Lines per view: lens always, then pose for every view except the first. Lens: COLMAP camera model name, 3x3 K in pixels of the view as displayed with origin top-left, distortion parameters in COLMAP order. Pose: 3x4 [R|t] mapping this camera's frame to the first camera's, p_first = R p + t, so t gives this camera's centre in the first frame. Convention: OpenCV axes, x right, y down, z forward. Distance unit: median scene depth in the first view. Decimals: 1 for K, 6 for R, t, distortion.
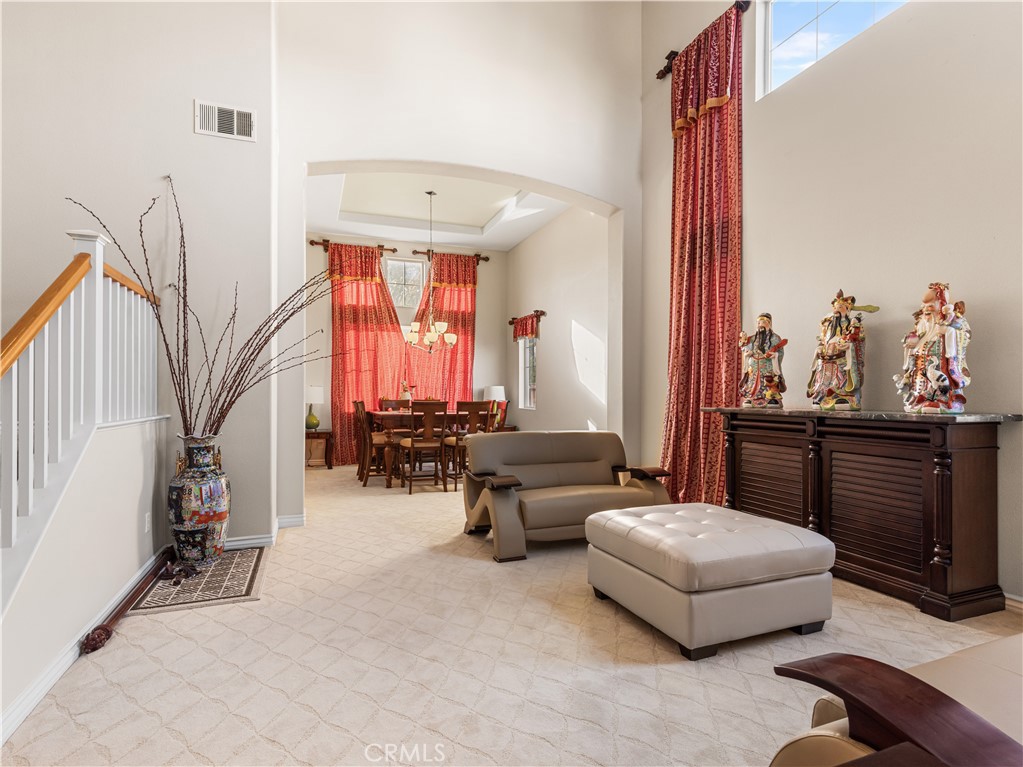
lens RADIAL K [[521.8, 0, 513.6], [0, 521.8, 391.6], [0, 0, 1]] dist [0.010581, -0.003103]
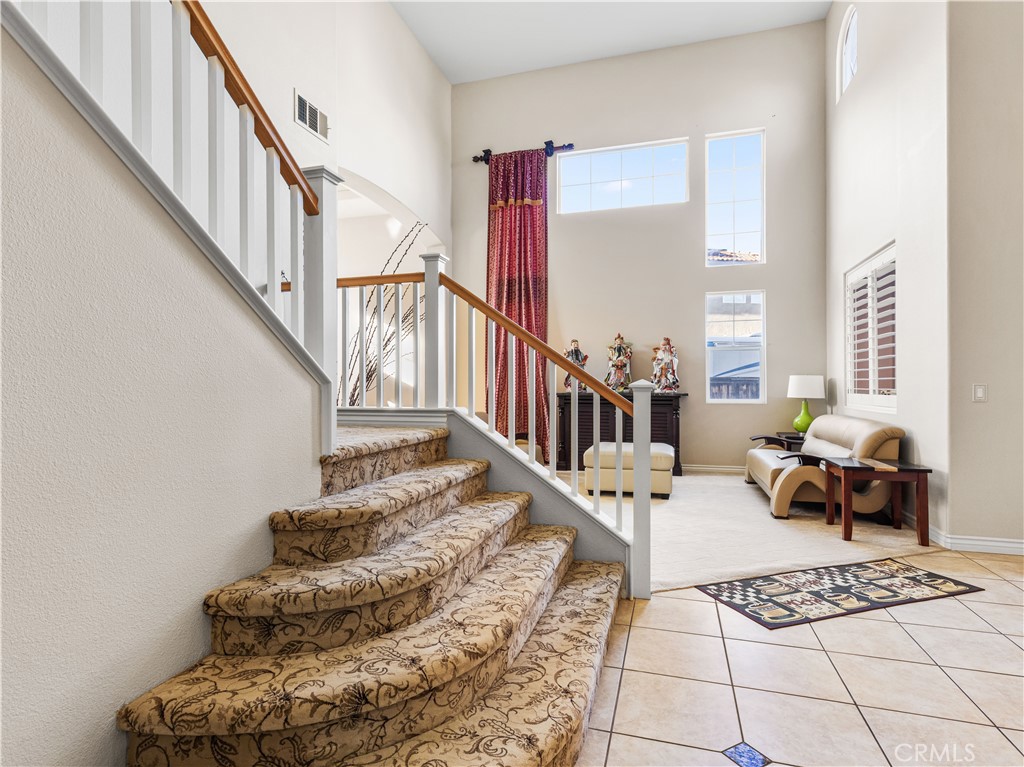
lens RADIAL K [[522.3, 0, 510.8], [0, 522.3, 387.3], [0, 0, 1]] dist [0.010581, -0.003103]
pose [[0.622940, -0.003381, 0.782262, -1.262529], [-0.001980, 0.999981, 0.005899, 0.003118], [-0.782267, -0.005223, 0.622921, 0.069389]]
